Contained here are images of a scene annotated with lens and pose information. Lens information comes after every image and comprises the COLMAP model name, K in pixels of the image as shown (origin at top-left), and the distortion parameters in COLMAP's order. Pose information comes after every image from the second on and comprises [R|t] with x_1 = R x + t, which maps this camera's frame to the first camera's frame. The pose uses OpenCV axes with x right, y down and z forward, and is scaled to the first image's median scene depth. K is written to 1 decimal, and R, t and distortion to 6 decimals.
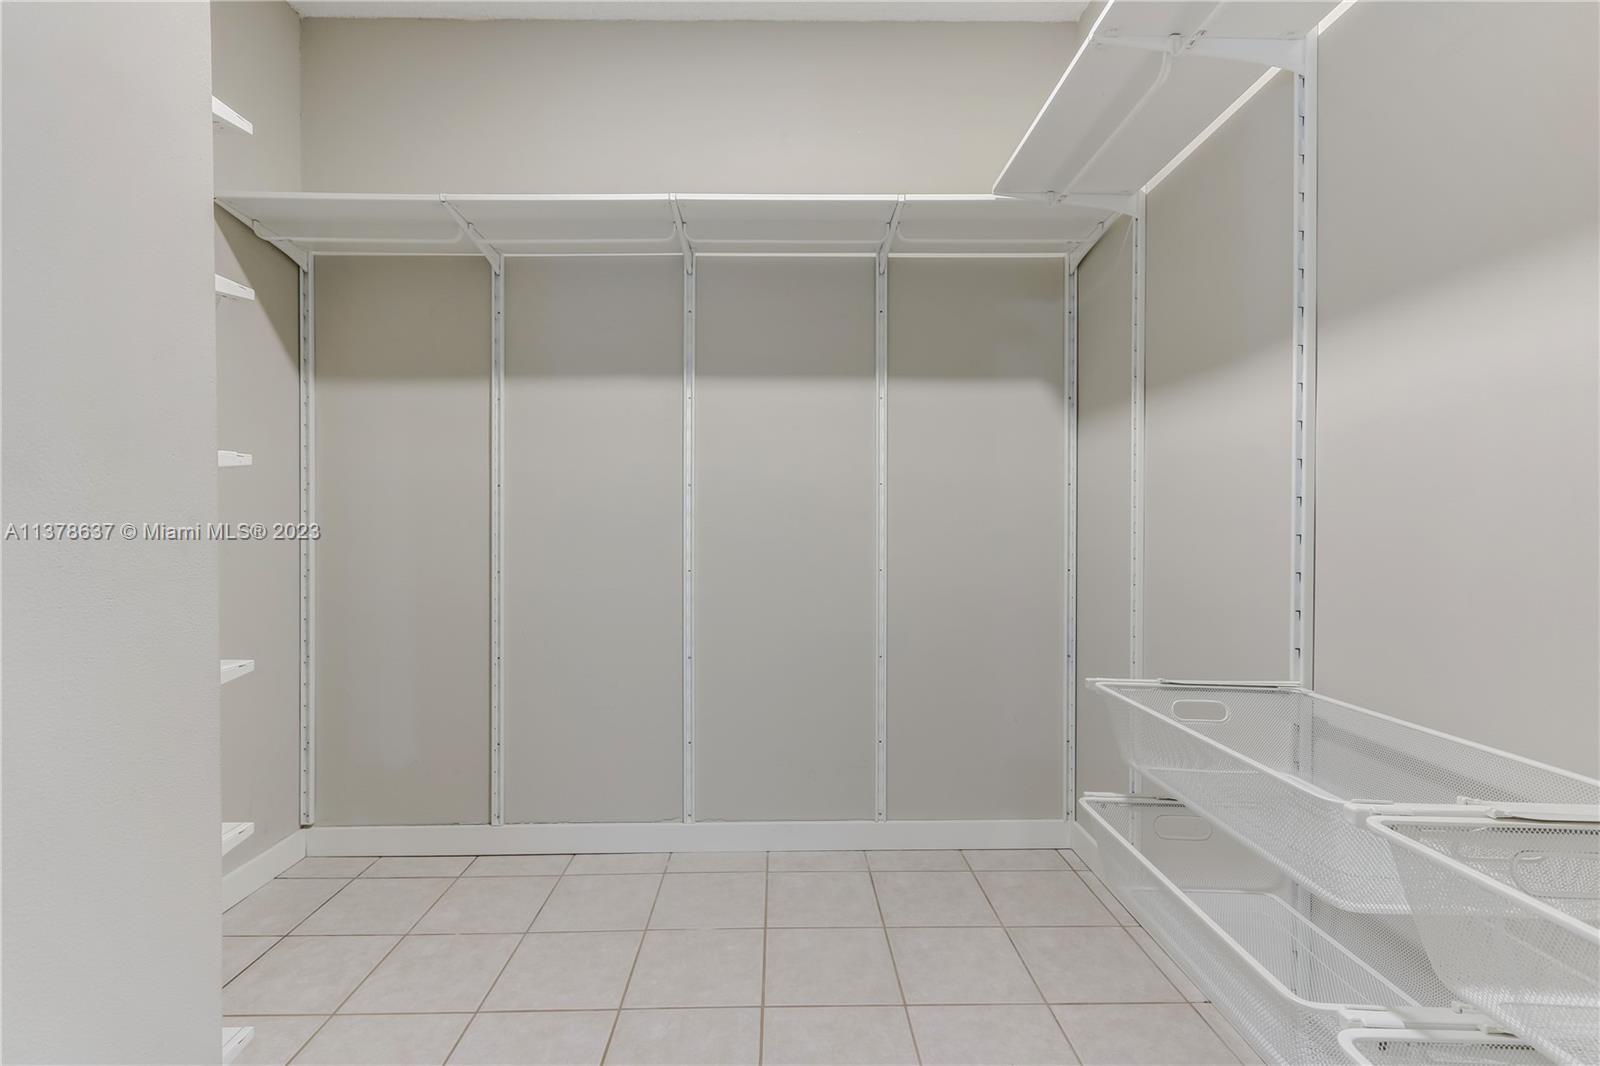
lens RADIAL K [[743.5, 0, 794.4], [0, 743.5, 531.6], [0, 0, 1]] dist [-0.001774, 0.002978]
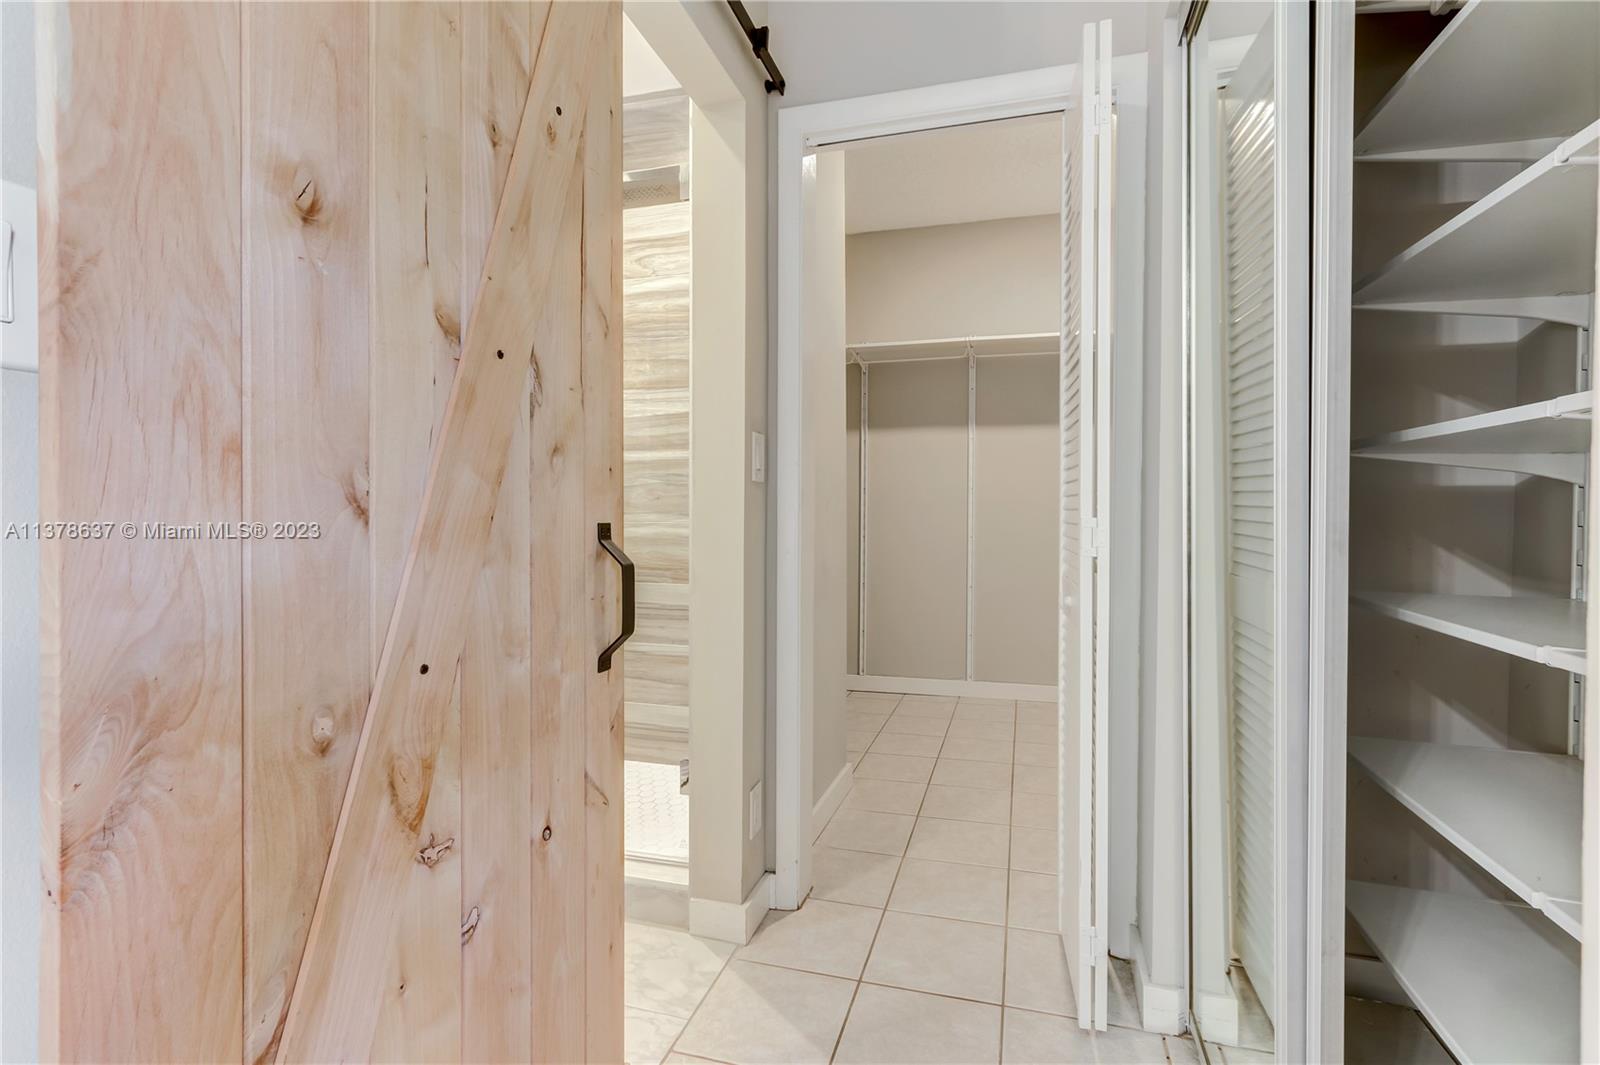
lens RADIAL K [[743.5, 0, 803.8], [0, 743.5, 521.9], [0, 0, 1]] dist [-0.001774, 0.002978]
pose [[0.952814, 0.006156, -0.303492, 0.014077], [-0.004244, 0.999967, 0.006958, 0.007737], [0.303525, -0.005342, 0.952809, -0.787438]]
